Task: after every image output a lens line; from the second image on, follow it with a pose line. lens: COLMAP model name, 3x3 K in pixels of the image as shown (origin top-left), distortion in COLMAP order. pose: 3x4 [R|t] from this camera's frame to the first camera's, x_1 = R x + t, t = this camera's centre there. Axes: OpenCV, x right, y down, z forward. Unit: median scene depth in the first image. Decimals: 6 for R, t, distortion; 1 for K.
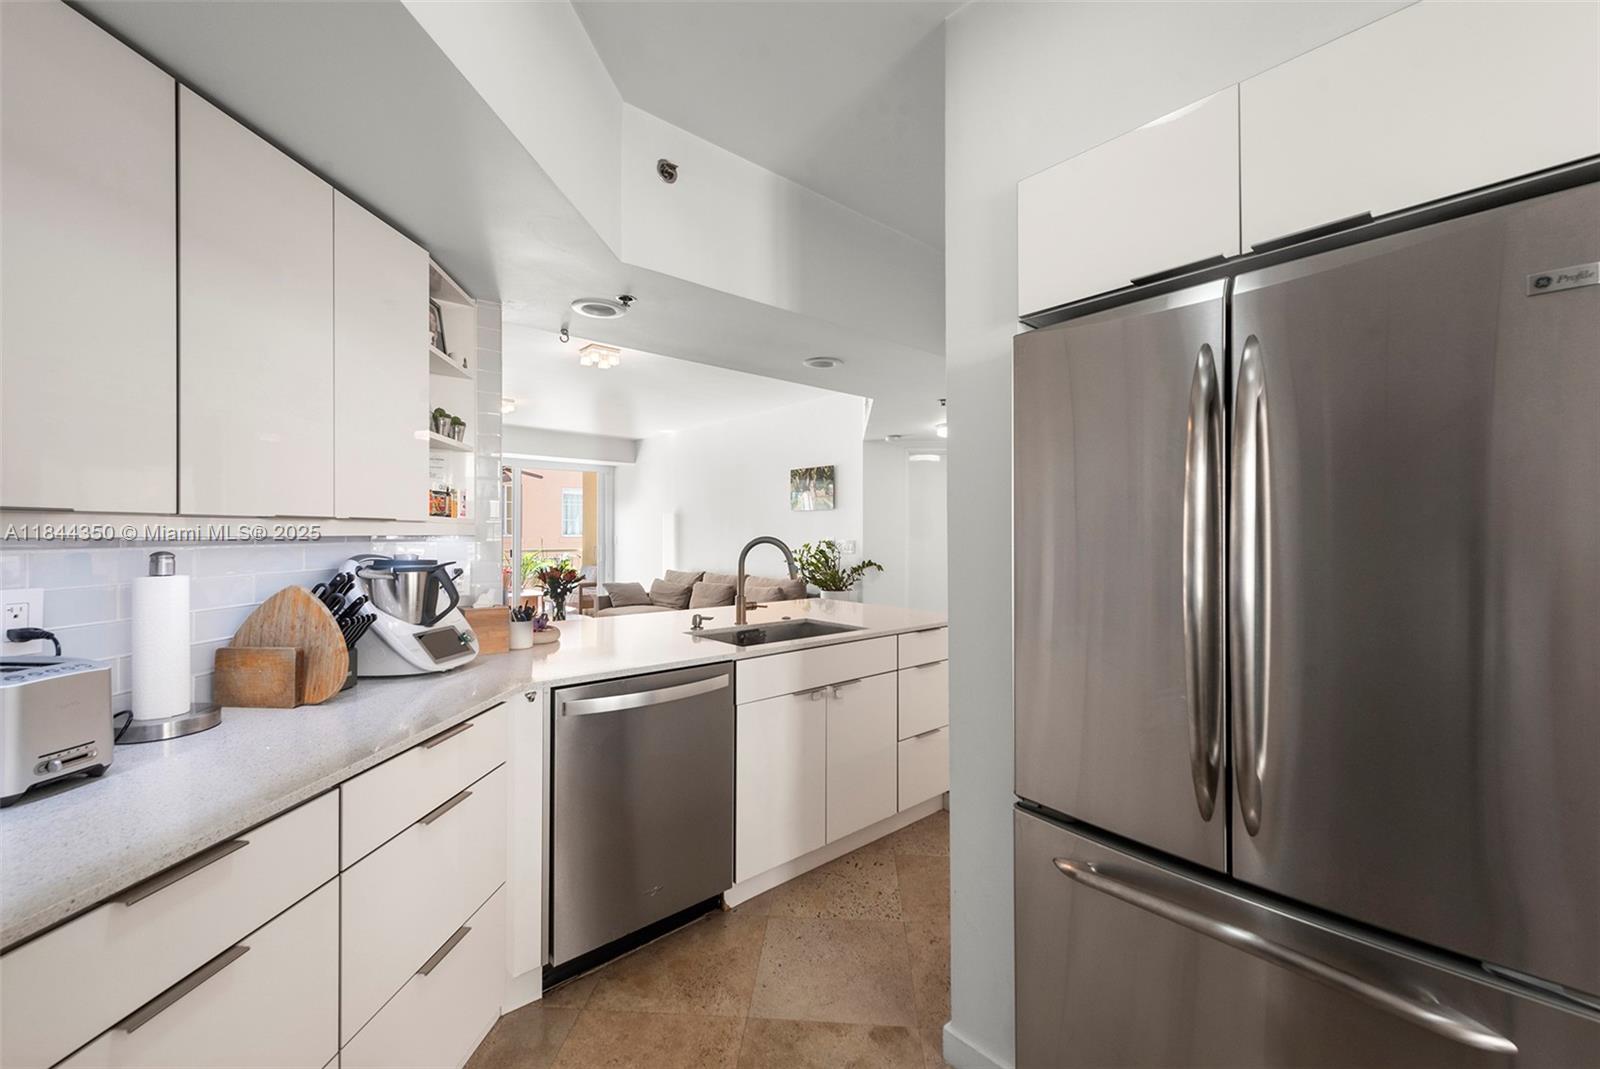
lens RADIAL K [[636.4, 0, 804.0], [0, 636.4, 545.8], [0, 0, 1]] dist [0.006899, -0.000026]
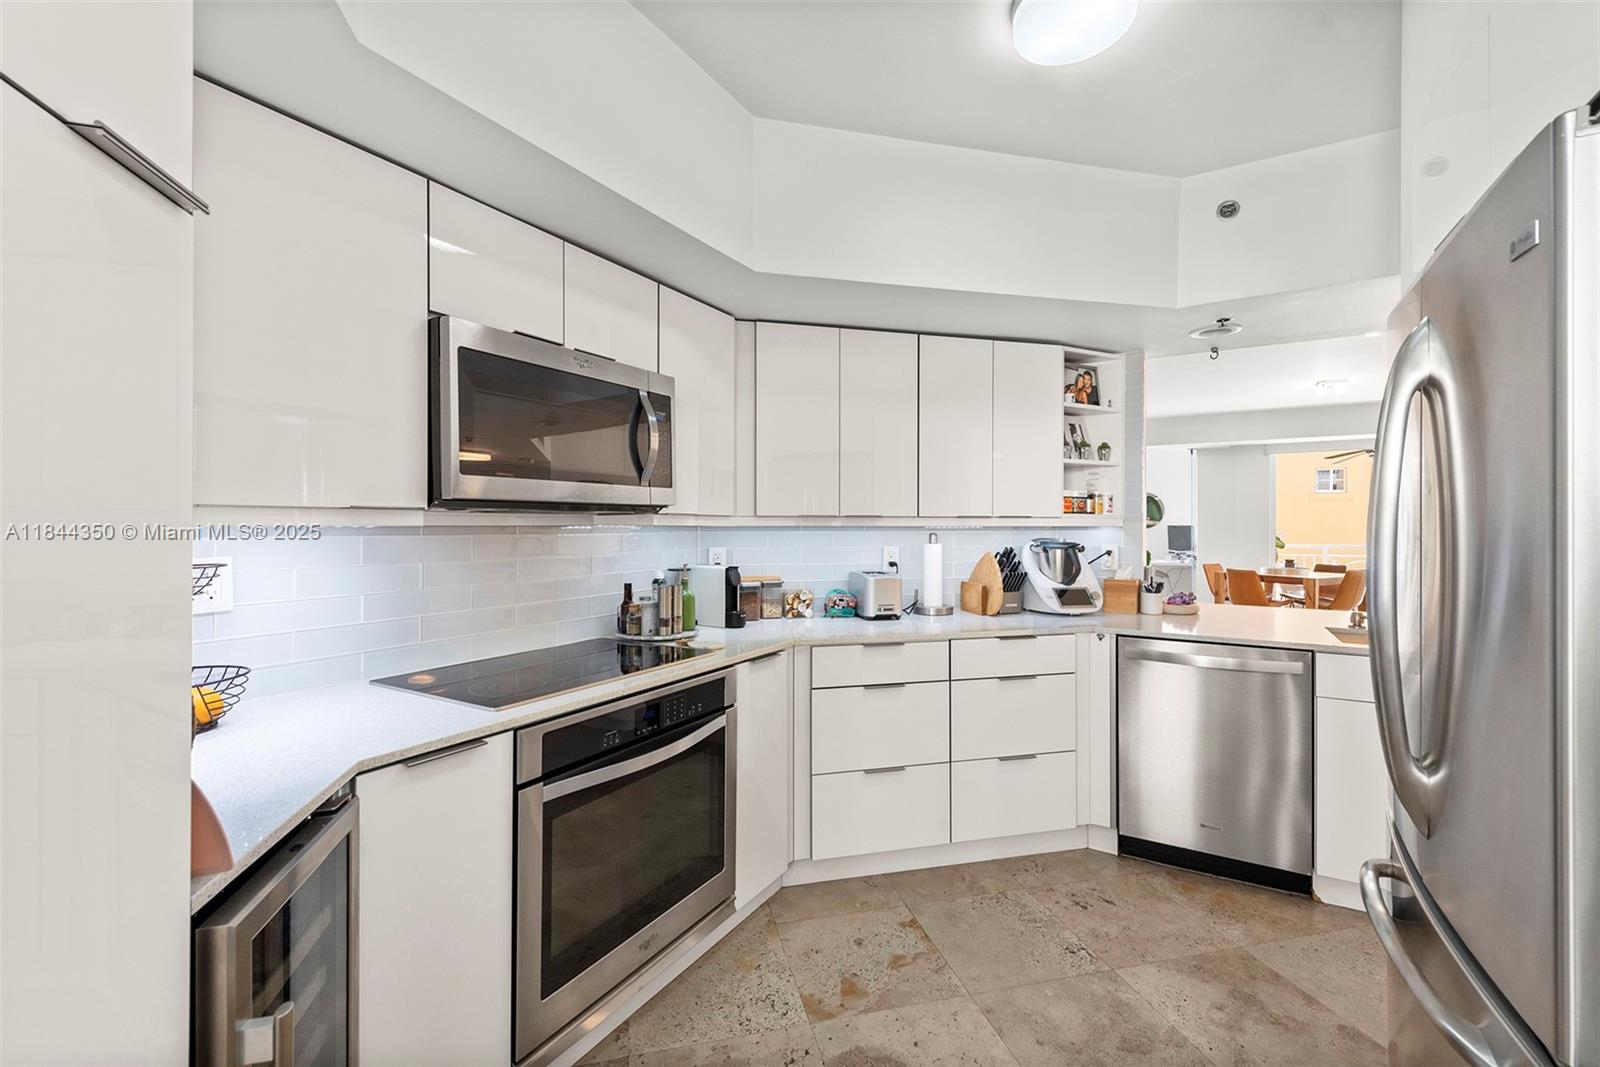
lens RADIAL K [[676.9, 0, 806.0], [0, 676.9, 584.4], [0, 0, 1]] dist [-0.001035, -0.000123]
pose [[0.312125, 0.078968, -0.946753, 0.797168], [-0.016649, 0.996841, 0.077657, 0.007287], [0.949895, -0.008477, 0.312454, -0.121959]]
